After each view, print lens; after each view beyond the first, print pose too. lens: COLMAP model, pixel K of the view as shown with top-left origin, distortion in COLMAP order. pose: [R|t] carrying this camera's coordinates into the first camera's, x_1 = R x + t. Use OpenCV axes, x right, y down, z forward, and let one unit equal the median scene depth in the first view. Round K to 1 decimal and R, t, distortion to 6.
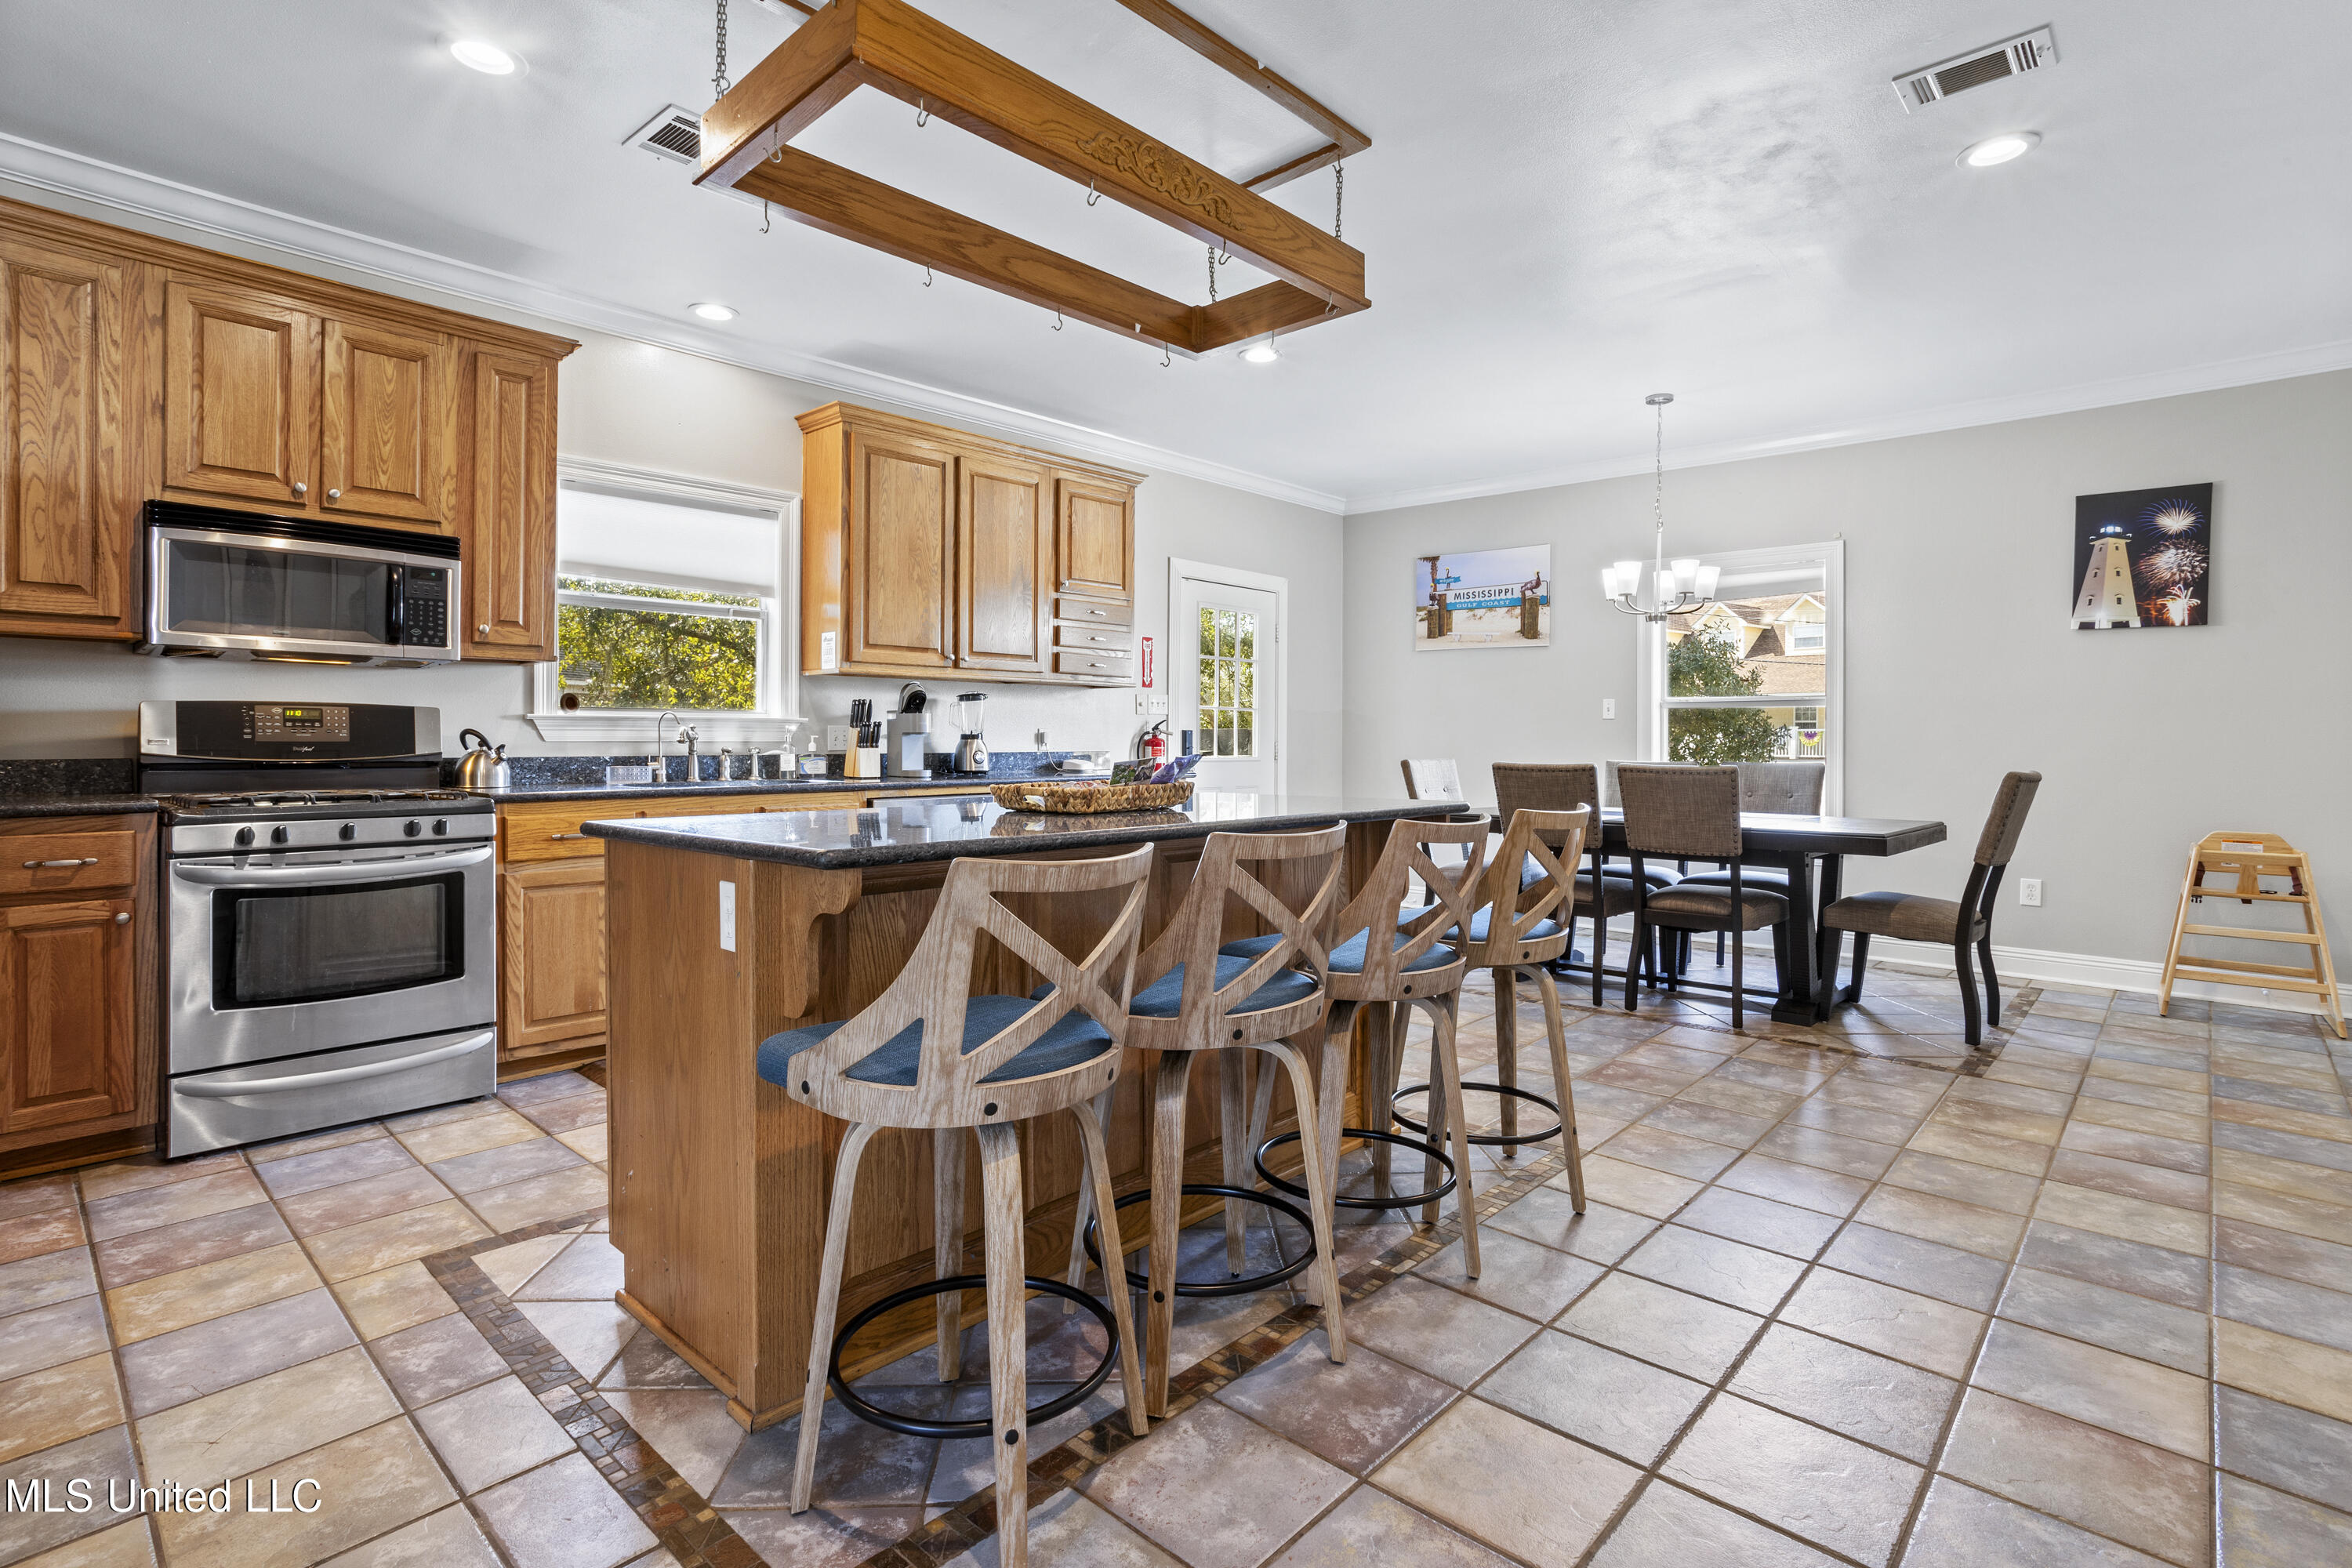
lens RADIAL K [[1146.1, 0, 1183.3], [0, 1146.1, 742.2], [0, 0, 1]] dist [-0.064869, 0.048089]
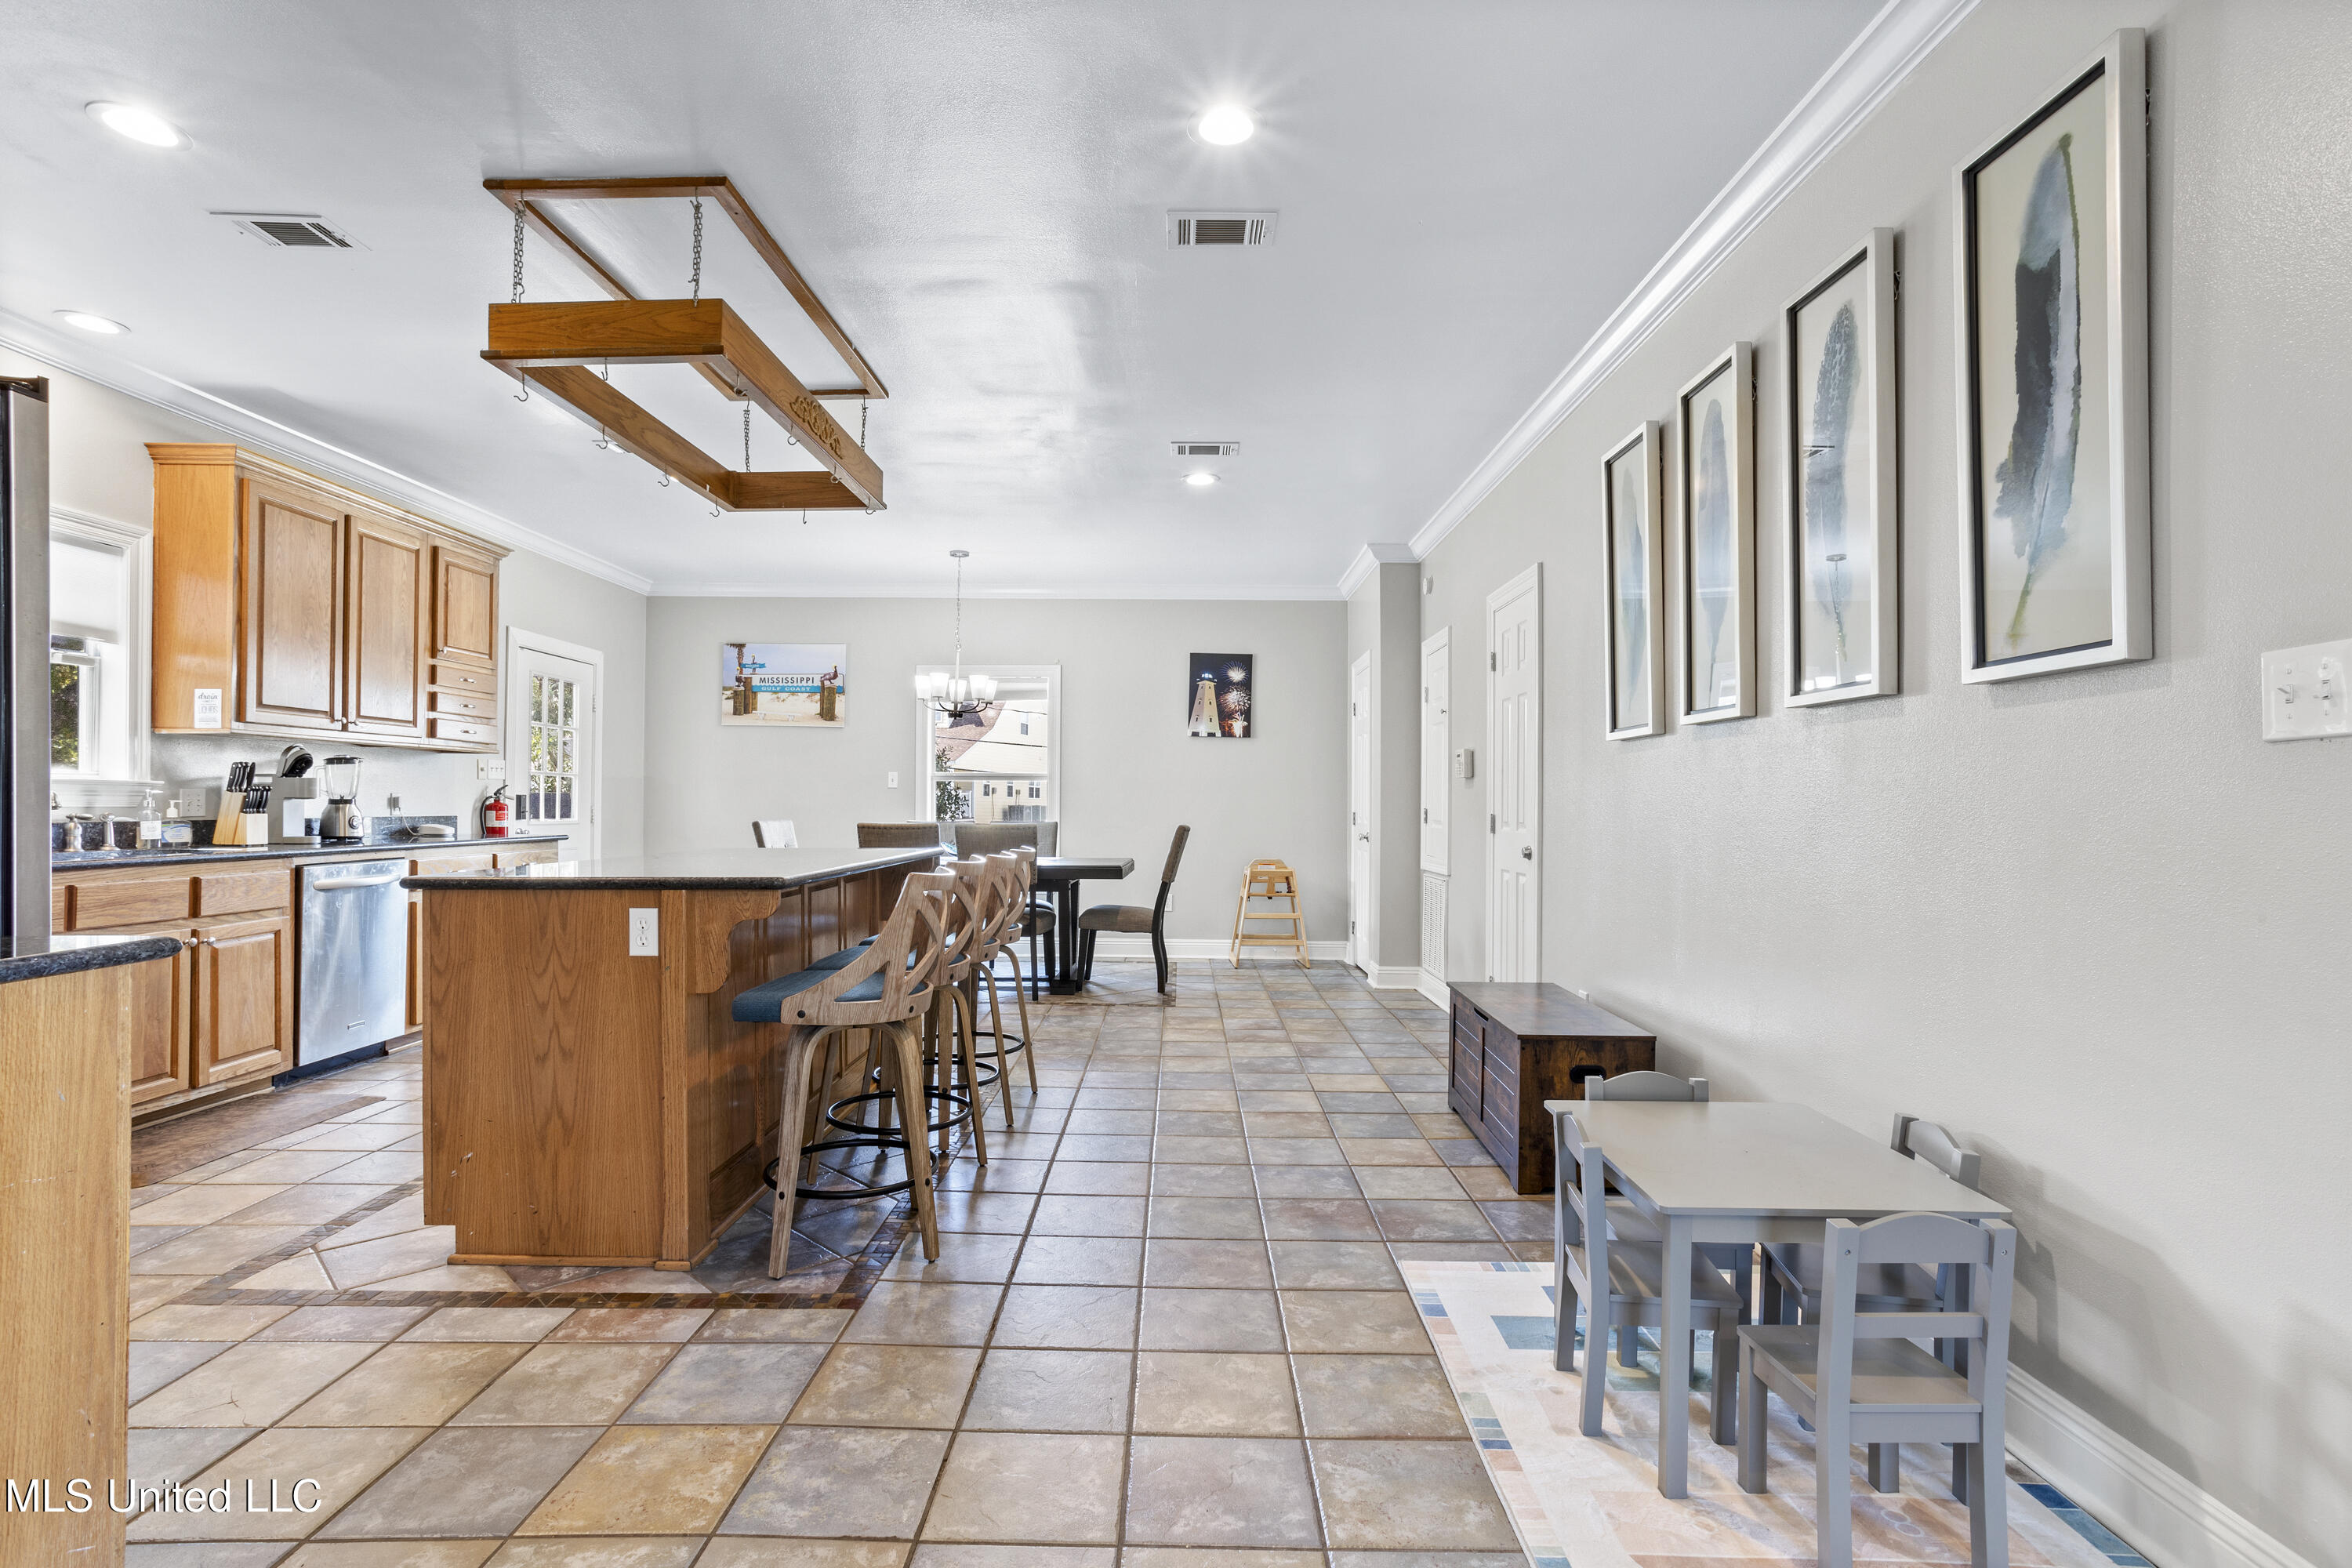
lens RADIAL K [[1108.3, 0, 1176.0], [0, 1108.3, 784.0], [0, 0, 1]] dist [-0.003272, 0.000006]
pose [[0.746059, 0.013431, 0.665744, -0.305517], [-0.001403, 0.999826, -0.018599, -0.003375], [-0.665878, 0.012942, 0.745948, -0.185552]]
